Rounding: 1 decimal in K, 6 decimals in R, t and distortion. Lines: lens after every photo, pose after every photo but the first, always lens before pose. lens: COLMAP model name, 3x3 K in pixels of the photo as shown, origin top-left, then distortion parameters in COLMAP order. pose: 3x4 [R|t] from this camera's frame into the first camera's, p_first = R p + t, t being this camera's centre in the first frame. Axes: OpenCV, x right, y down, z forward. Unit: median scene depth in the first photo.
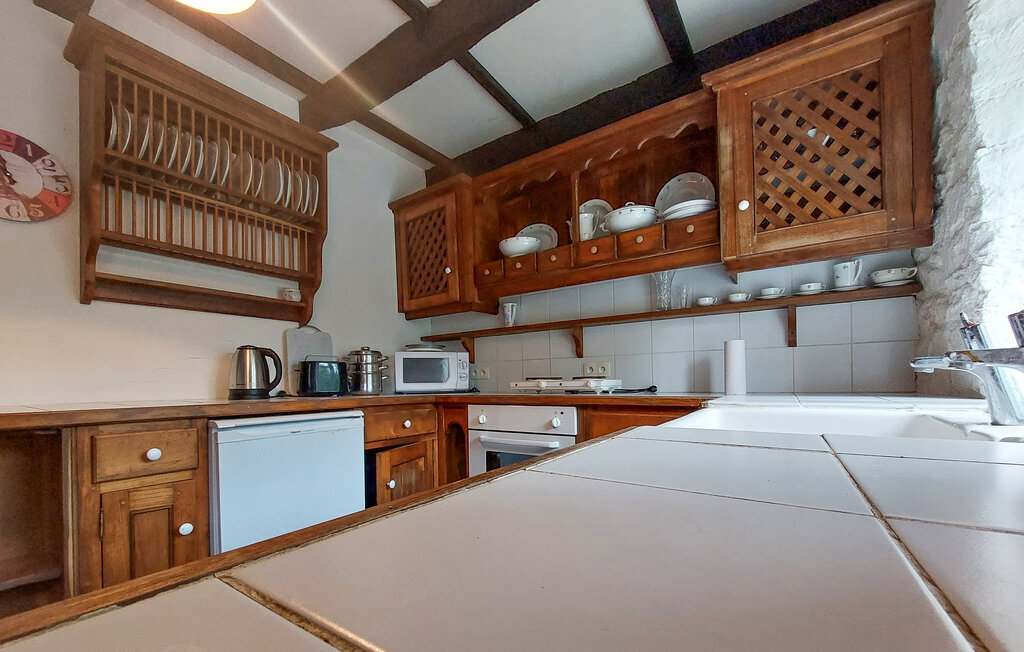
lens RADIAL K [[414.1, 0, 506.1], [0, 414.1, 381.7], [0, 0, 1]] dist [-0.009139, -0.000615]
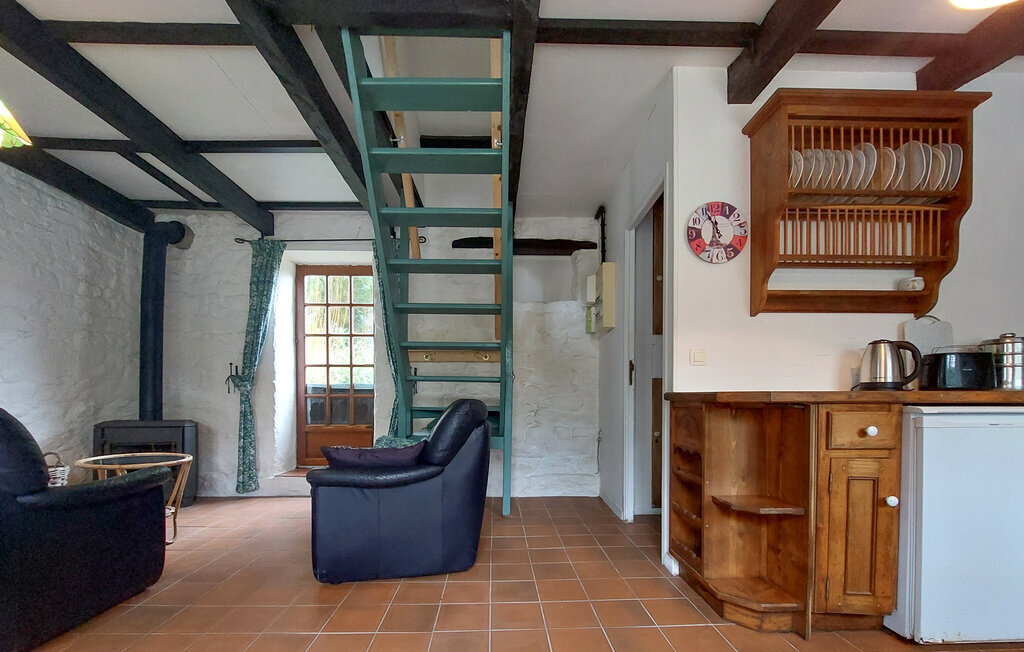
lens RADIAL K [[414.1, 0, 493.6], [0, 414.1, 404.6], [0, 0, 1]] dist [-0.009139, -0.000615]
pose [[0.579172, 0.023396, -0.814870, -0.437491], [-0.004936, 0.999670, 0.025194, 0.063866], [0.815190, -0.010570, 0.579097, -0.453807]]
